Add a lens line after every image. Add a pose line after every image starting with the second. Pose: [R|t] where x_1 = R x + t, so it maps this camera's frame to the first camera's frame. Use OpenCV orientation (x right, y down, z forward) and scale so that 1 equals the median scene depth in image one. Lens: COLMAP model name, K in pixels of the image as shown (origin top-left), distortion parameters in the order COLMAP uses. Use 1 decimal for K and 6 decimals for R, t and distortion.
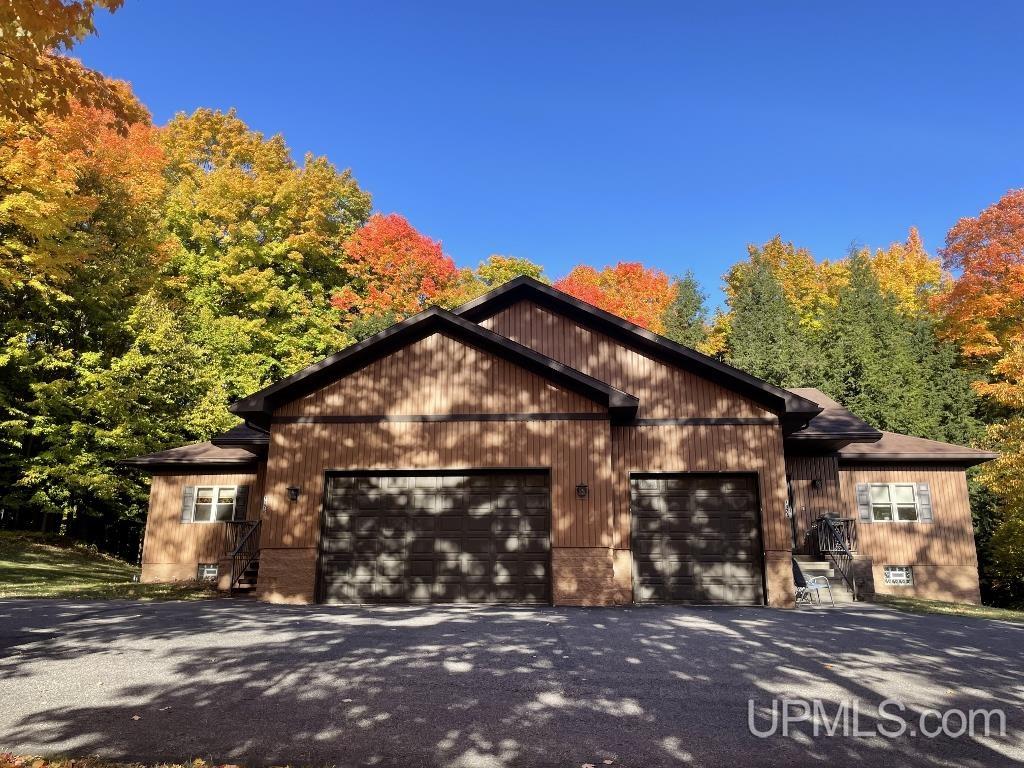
lens RADIAL K [[771.3, 0, 510.0], [0, 771.3, 432.7], [0, 0, 1]] dist [0.063649, -0.001461]
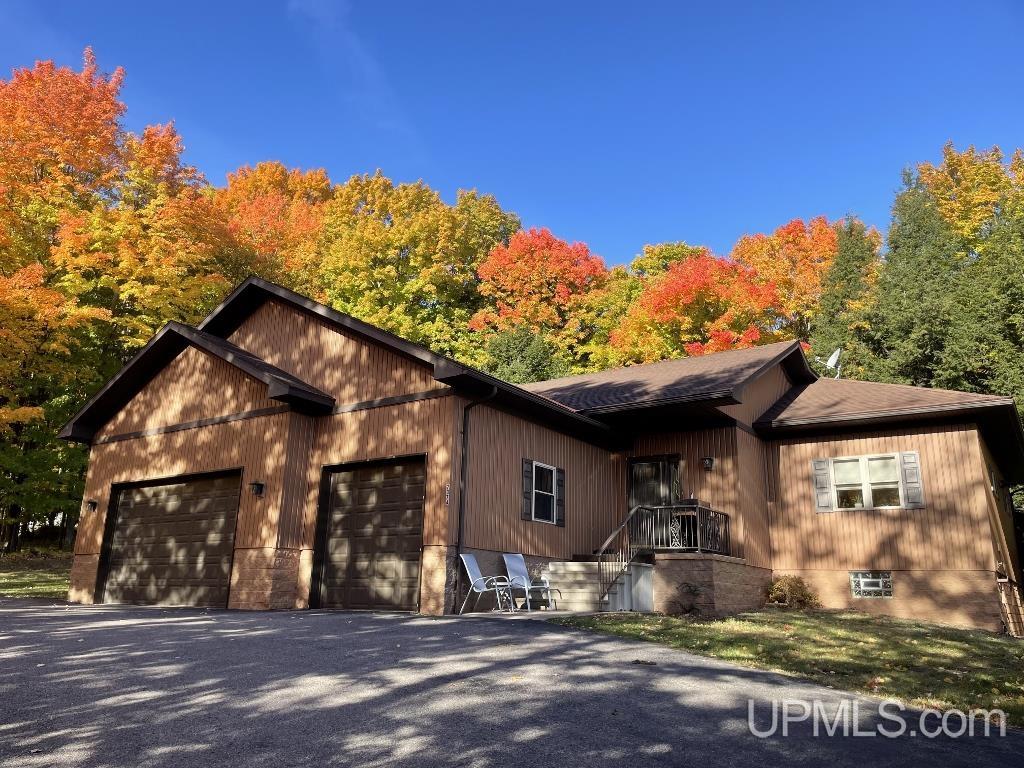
lens RADIAL K [[771.3, 0, 510.0], [0, 771.3, 432.7], [0, 0, 1]] dist [0.063649, -0.001461]
pose [[0.871675, -0.093660, -0.481051, 0.794873], [0.080569, 0.995600, -0.047848, 0.081810], [0.483416, 0.002951, 0.875386, 0.284903]]
